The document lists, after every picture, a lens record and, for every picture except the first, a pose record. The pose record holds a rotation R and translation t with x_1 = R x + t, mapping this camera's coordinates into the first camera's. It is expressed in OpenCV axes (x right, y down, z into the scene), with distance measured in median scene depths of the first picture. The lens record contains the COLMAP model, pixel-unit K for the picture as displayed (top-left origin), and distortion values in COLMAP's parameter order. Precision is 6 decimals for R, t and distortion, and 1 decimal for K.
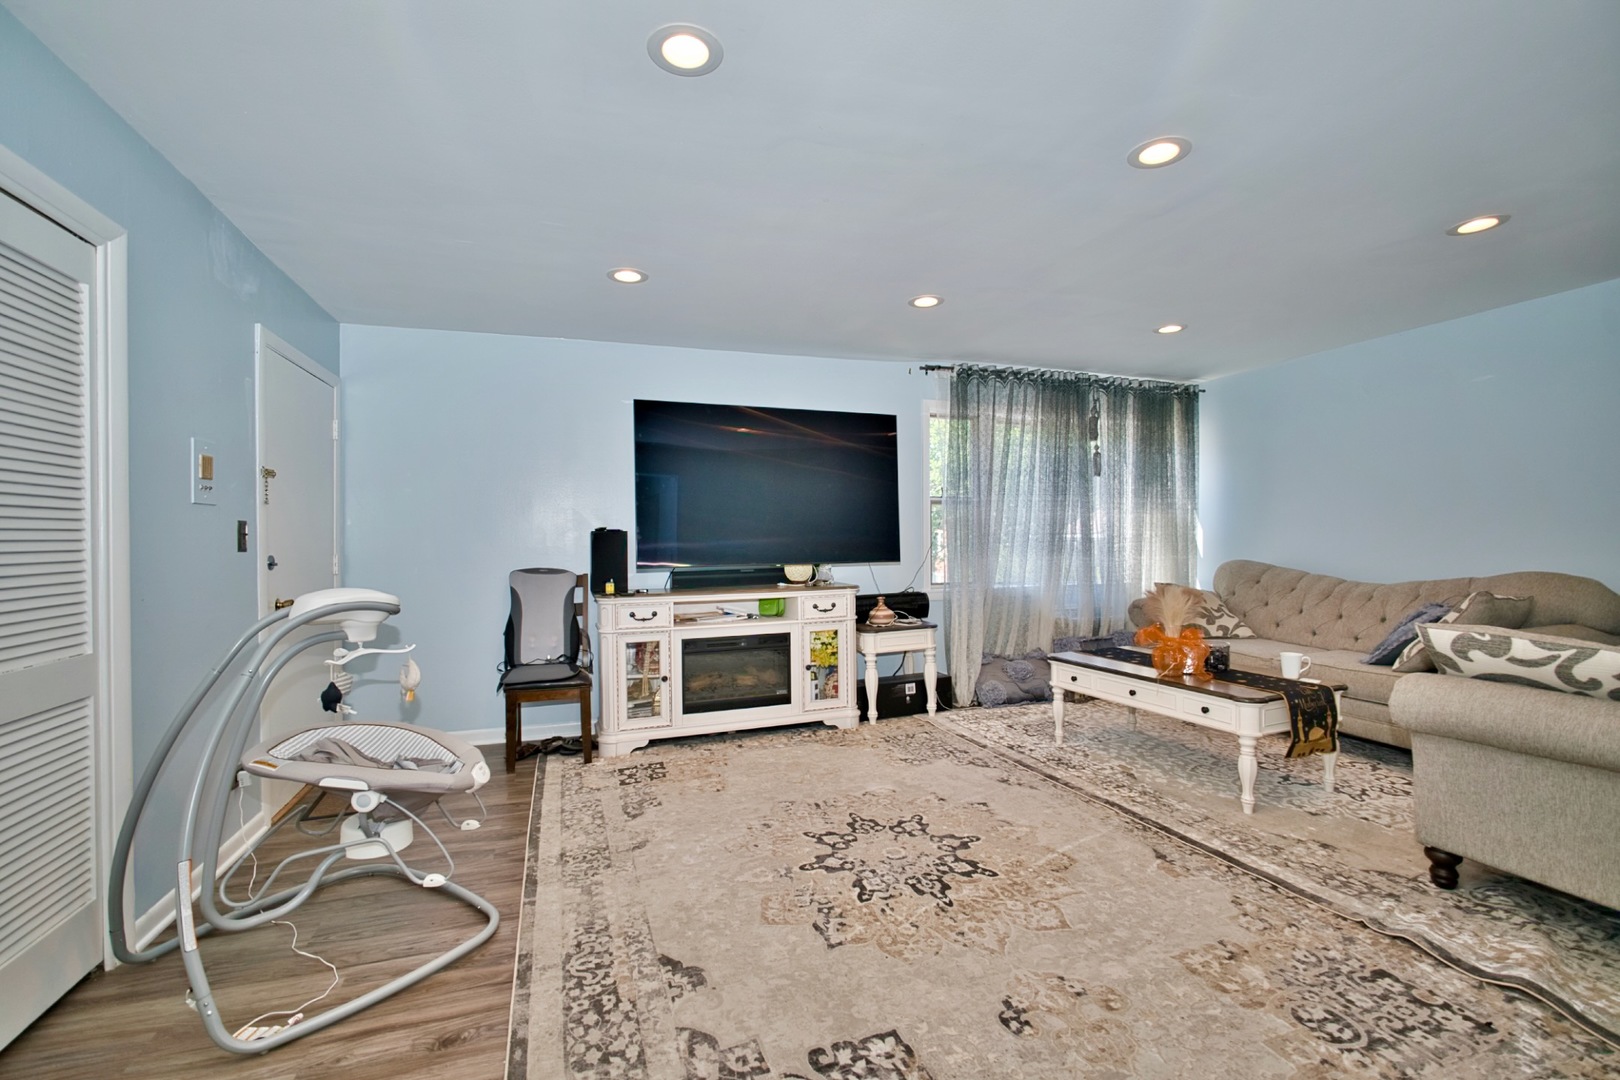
lens RADIAL K [[703.4, 0, 809.4], [0, 703.4, 542.9], [0, 0, 1]] dist [-0.023197, 0.006153]
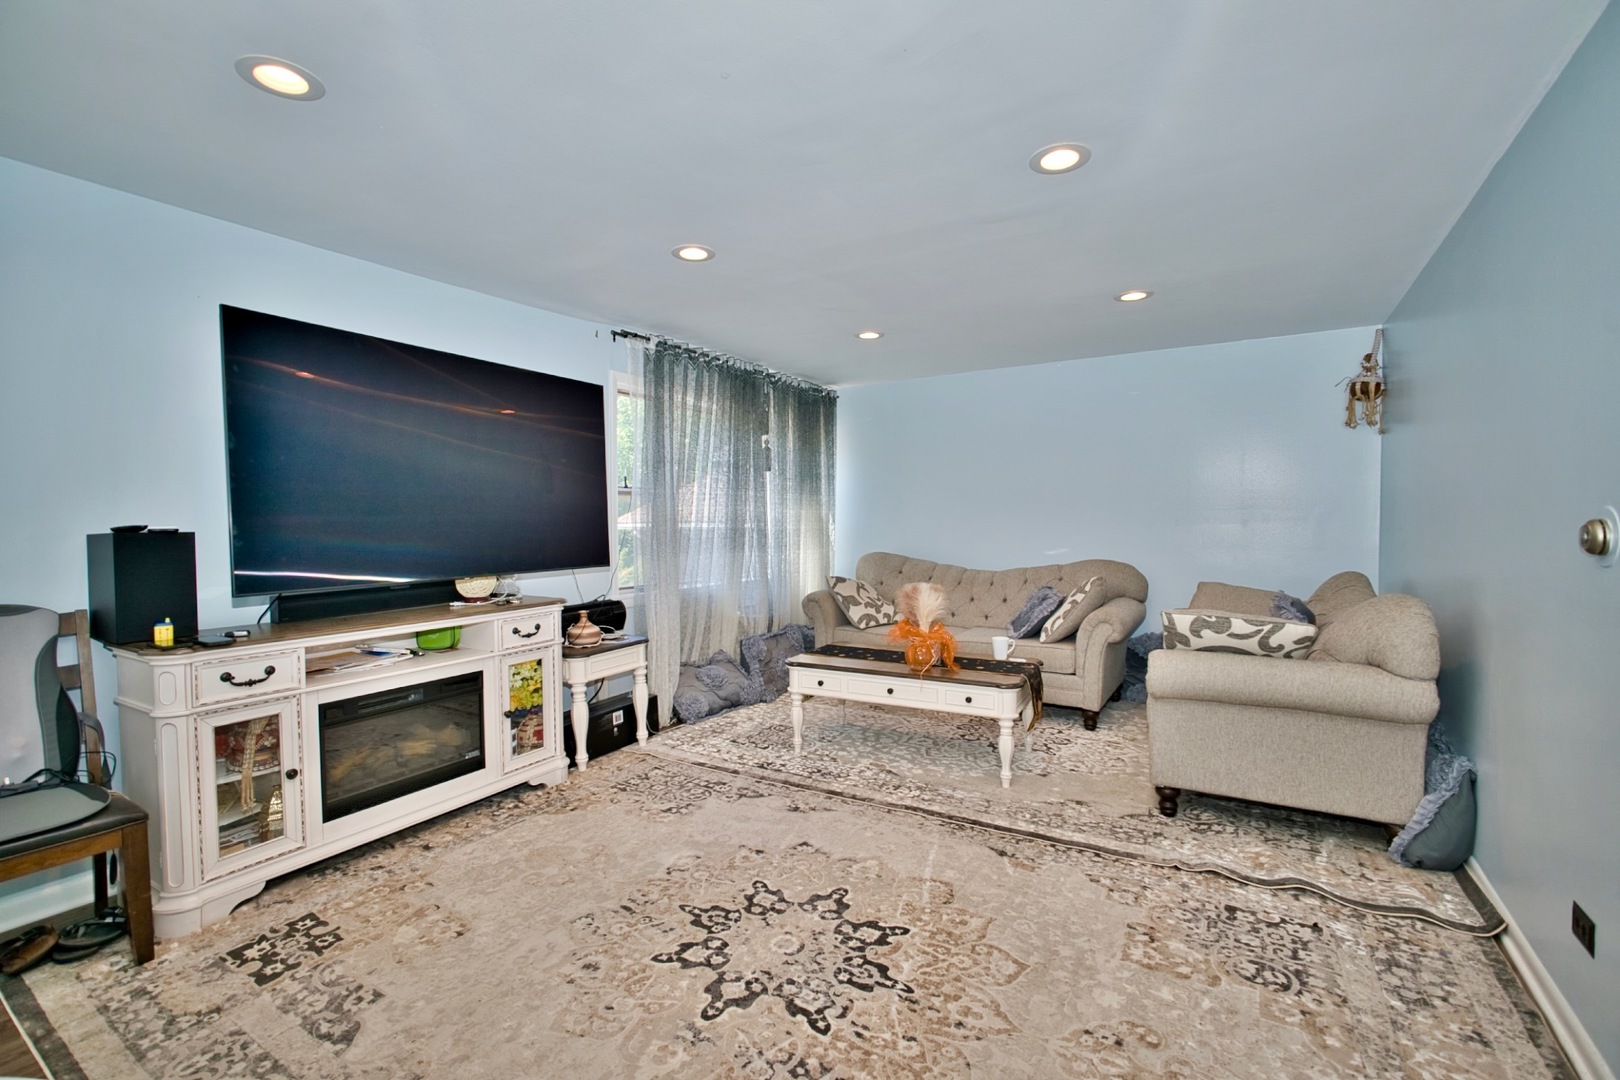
lens RADIAL K [[703.4, 0, 808.8], [0, 703.4, 541.3], [0, 0, 1]] dist [-0.023197, 0.006153]
pose [[0.778764, -0.014115, 0.627158, -0.243219], [0.003041, 0.999820, 0.018727, -0.020050], [-0.627309, -0.012677, 0.778667, 0.260687]]
